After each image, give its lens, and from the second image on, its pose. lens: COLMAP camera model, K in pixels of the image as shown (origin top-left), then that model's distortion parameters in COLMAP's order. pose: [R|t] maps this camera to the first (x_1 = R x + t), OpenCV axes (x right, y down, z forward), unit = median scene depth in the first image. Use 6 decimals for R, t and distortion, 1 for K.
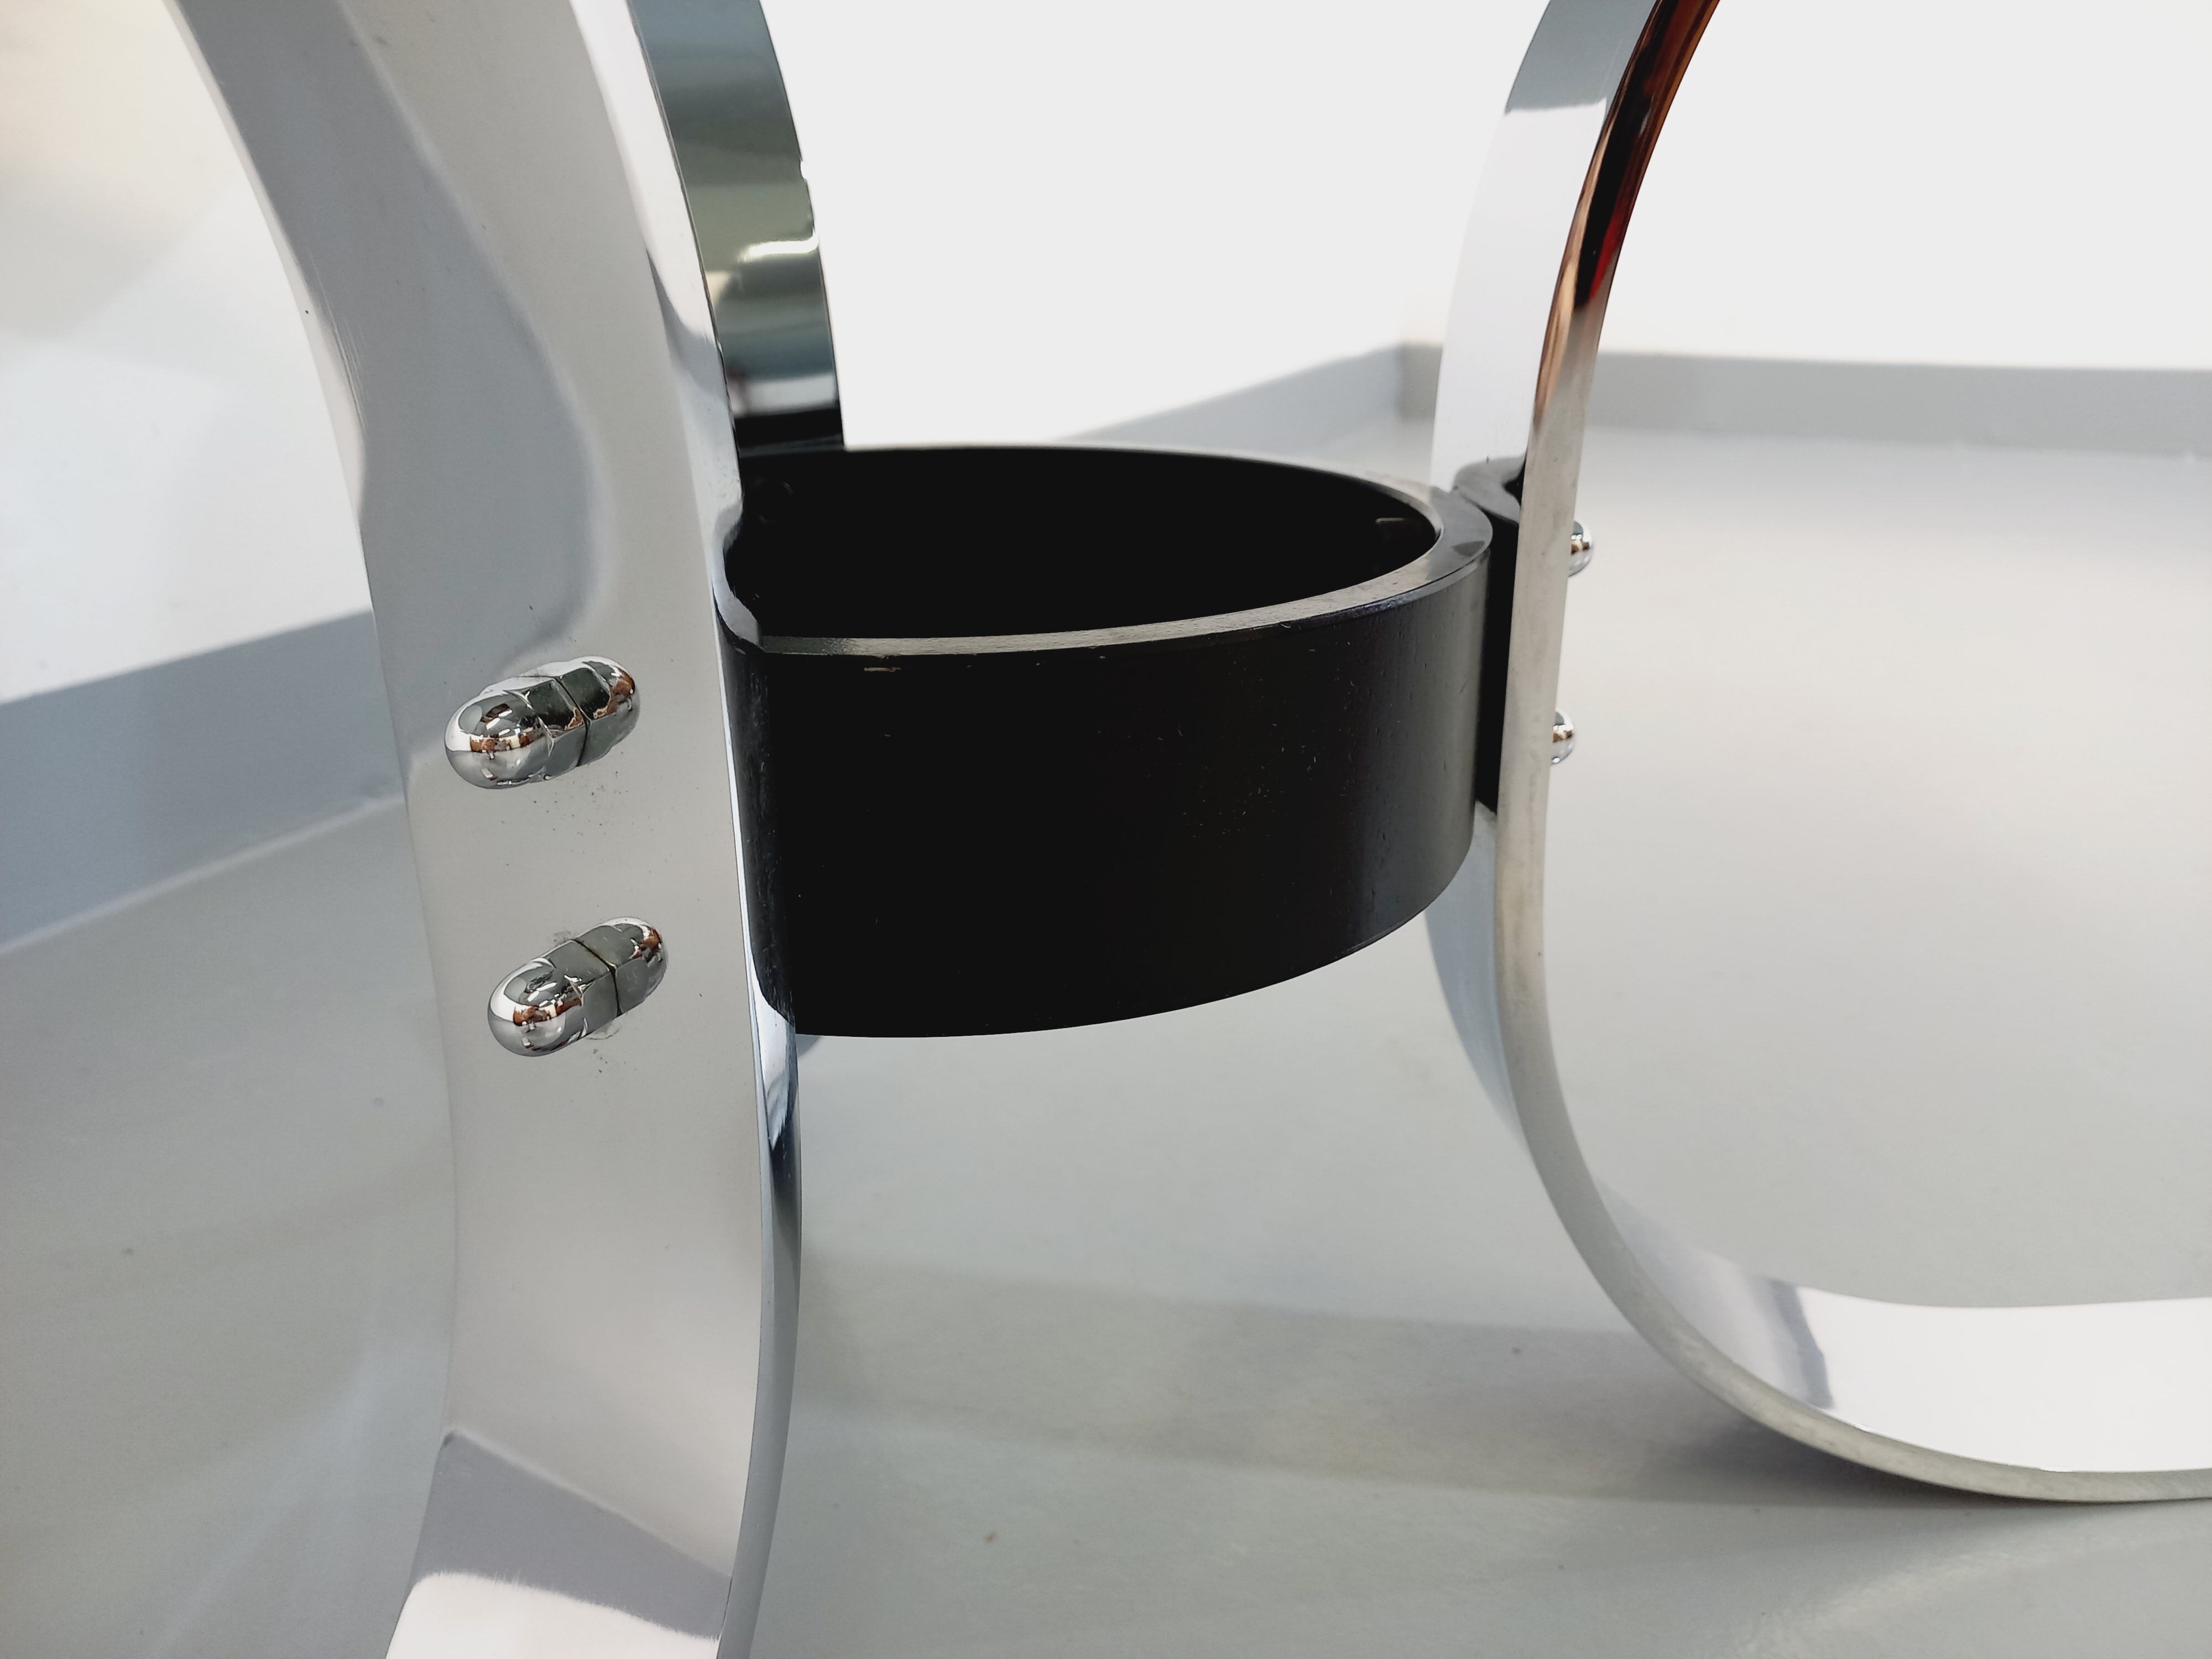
lens RADIAL K [[1634.8, 0, 1103.1], [0, 1634.8, 773.3], [0, 0, 1]] dist [0.055451, -0.091945]
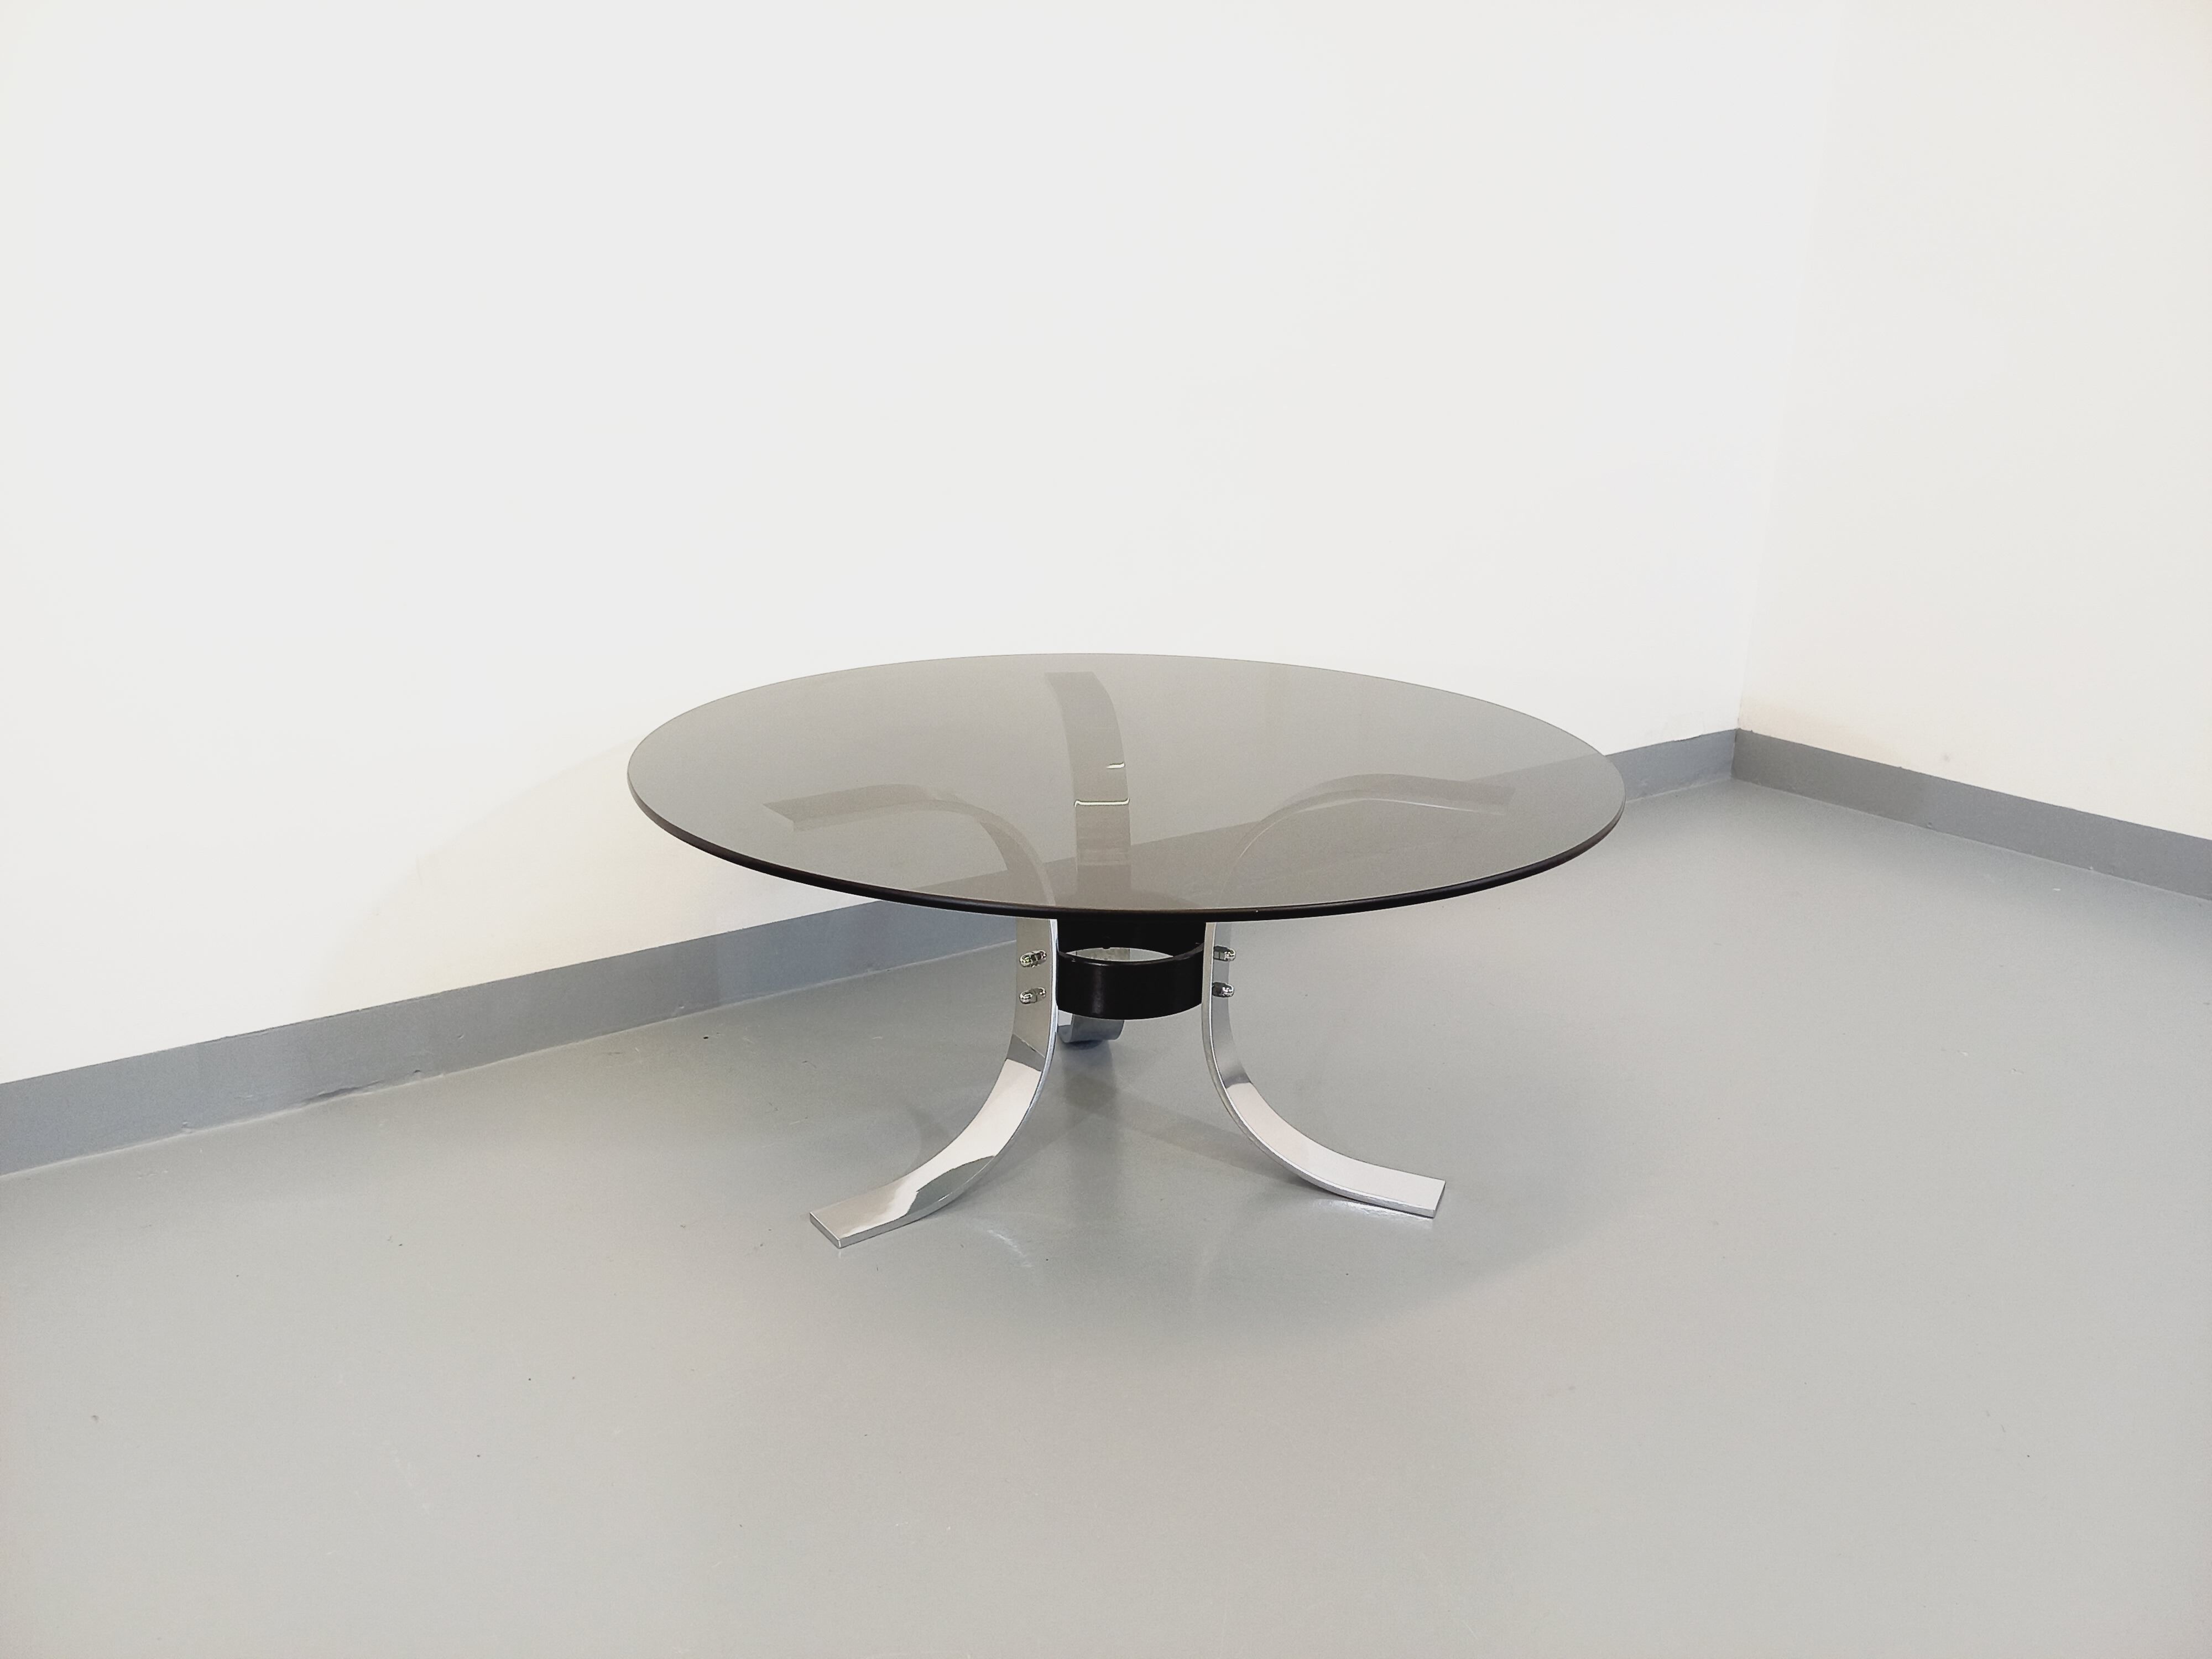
lens RADIAL K [[1629.1, 0, 1104.0], [0, 1629.1, 782.1], [0, 0, 1]] dist [0.048951, -0.006040]
pose [[0.892668, 0.156155, -0.422801, 2.064840], [-0.182661, 0.982916, -0.022631, -0.499782], [0.412043, 0.097431, 0.905940, -3.947064]]
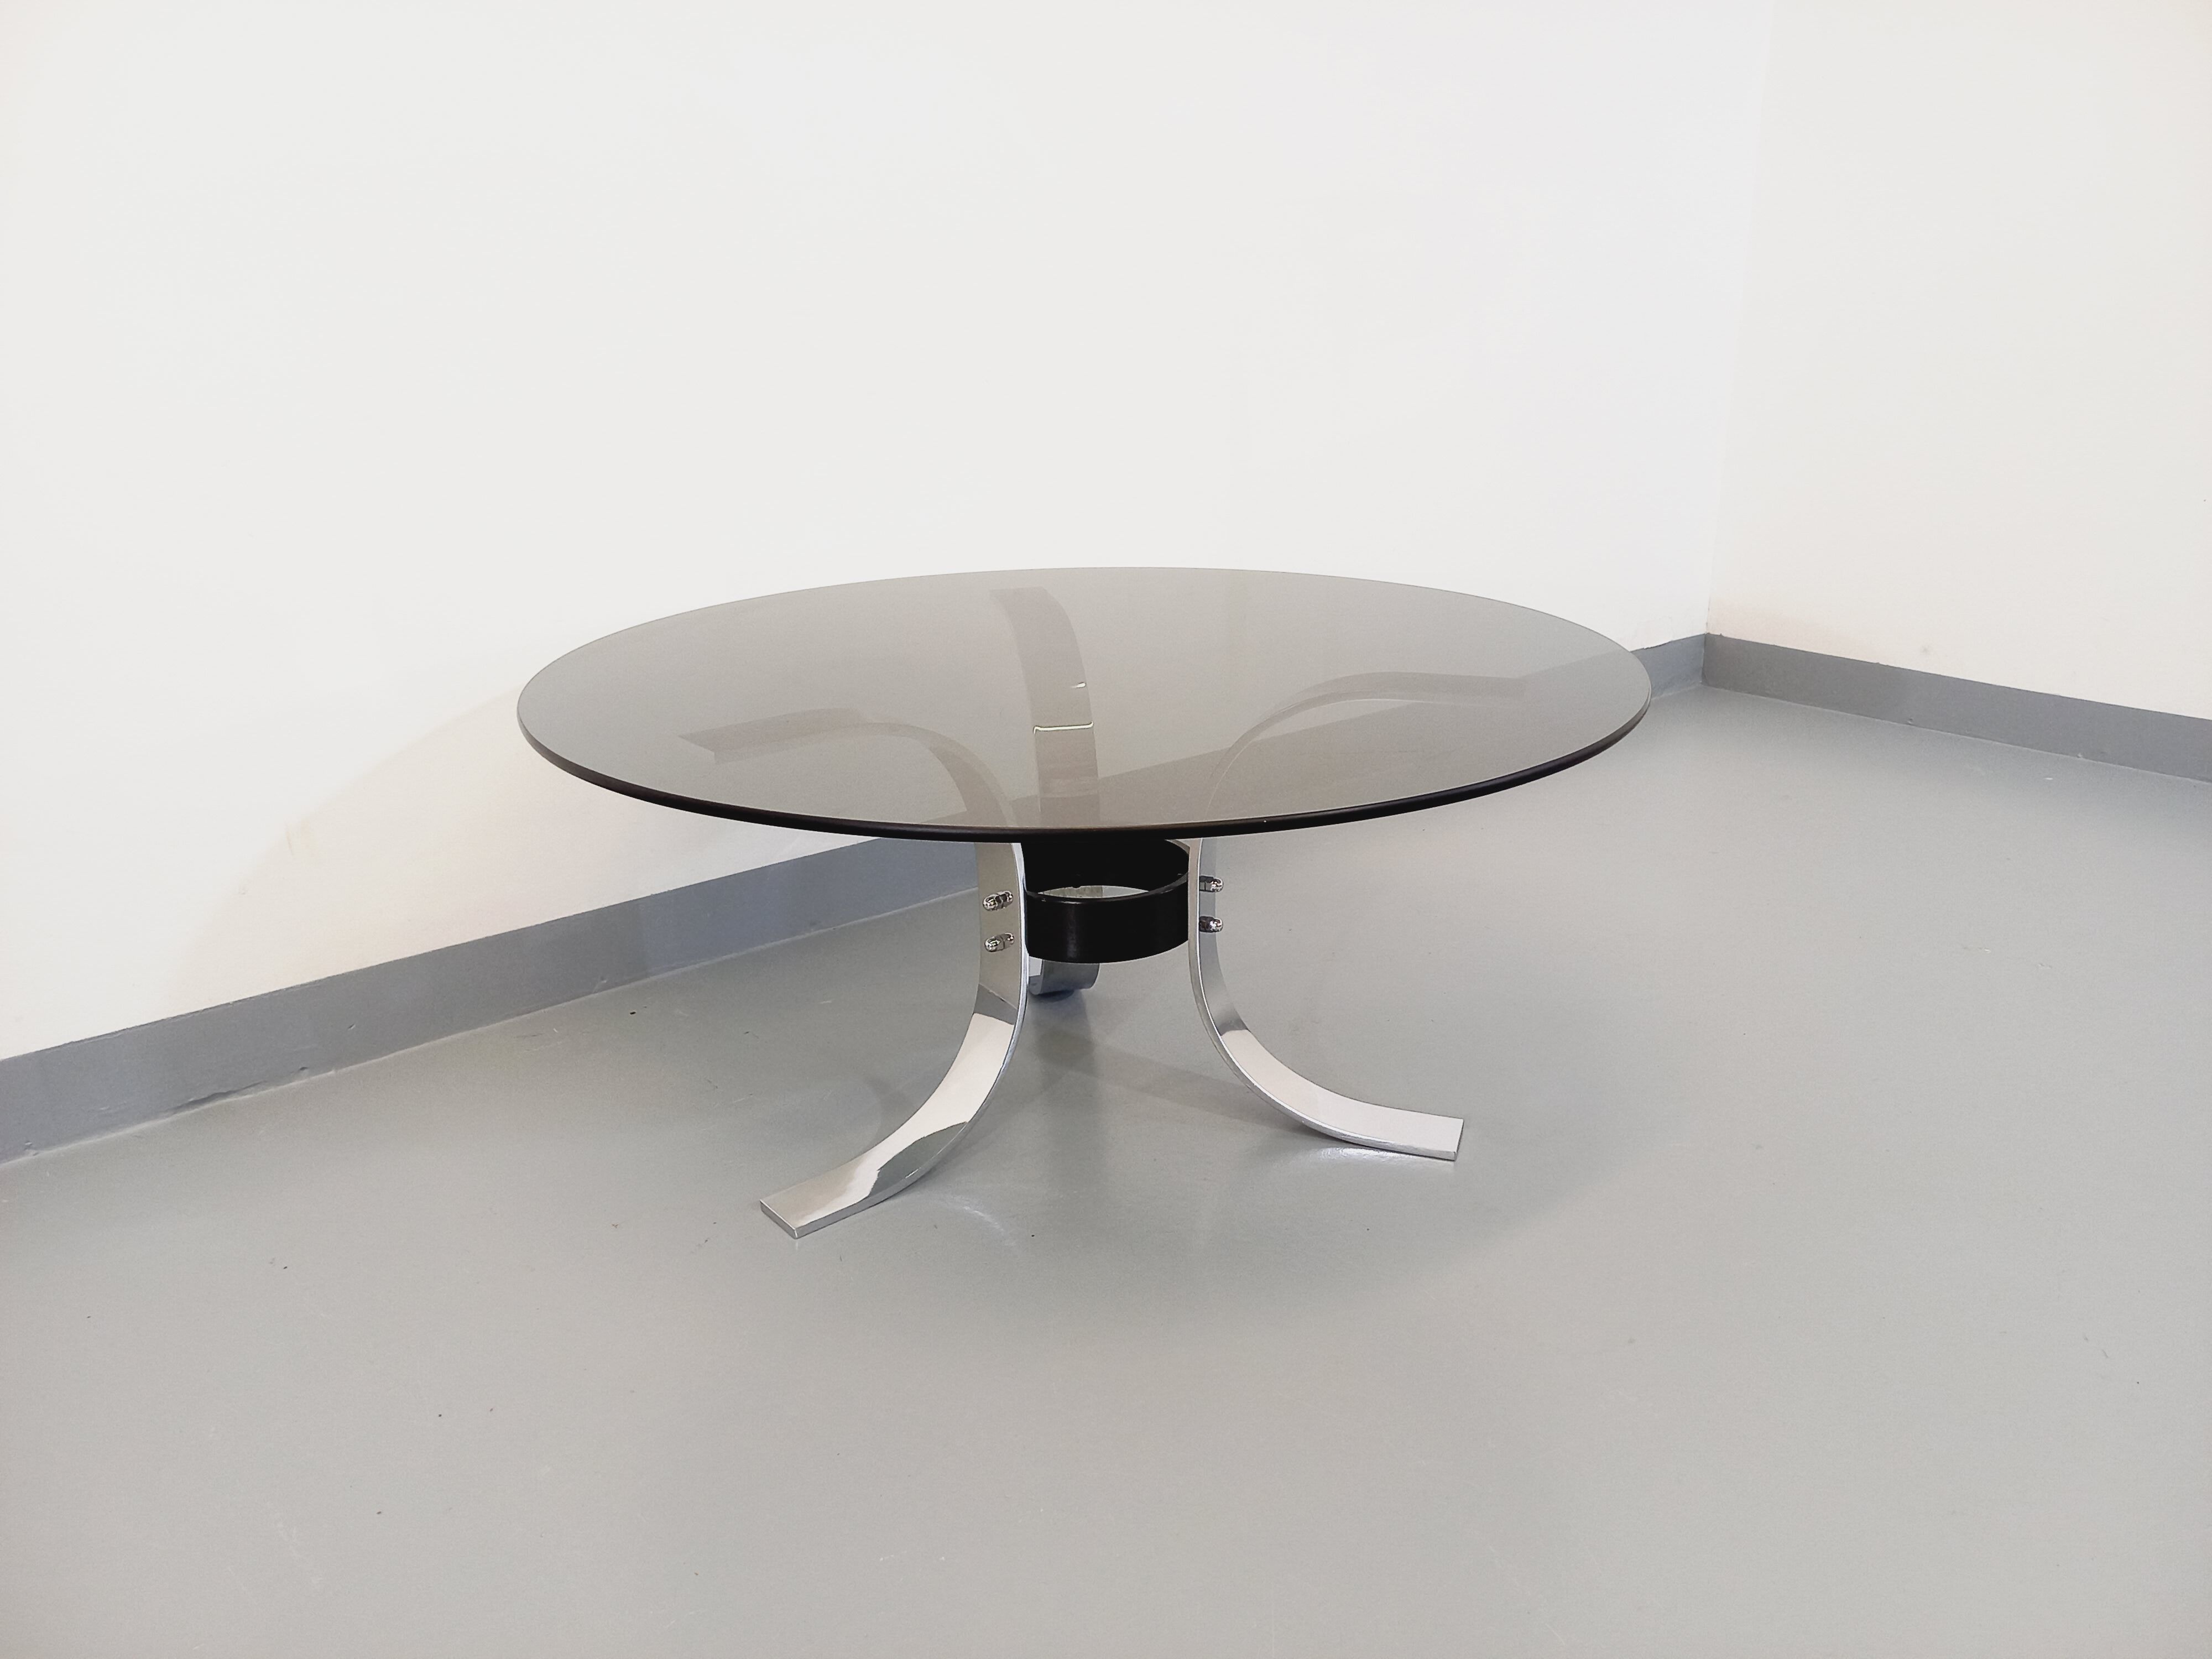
lens RADIAL K [[1620.7, 0, 1121.6], [0, 1620.7, 781.7], [0, 0, 1]] dist [0.042509, -0.002801]
pose [[0.919761, 0.119595, -0.373814, 1.753849], [-0.131613, 0.991279, -0.006690, -0.372903], [0.369753, 0.055352, 0.927480, -3.428575]]
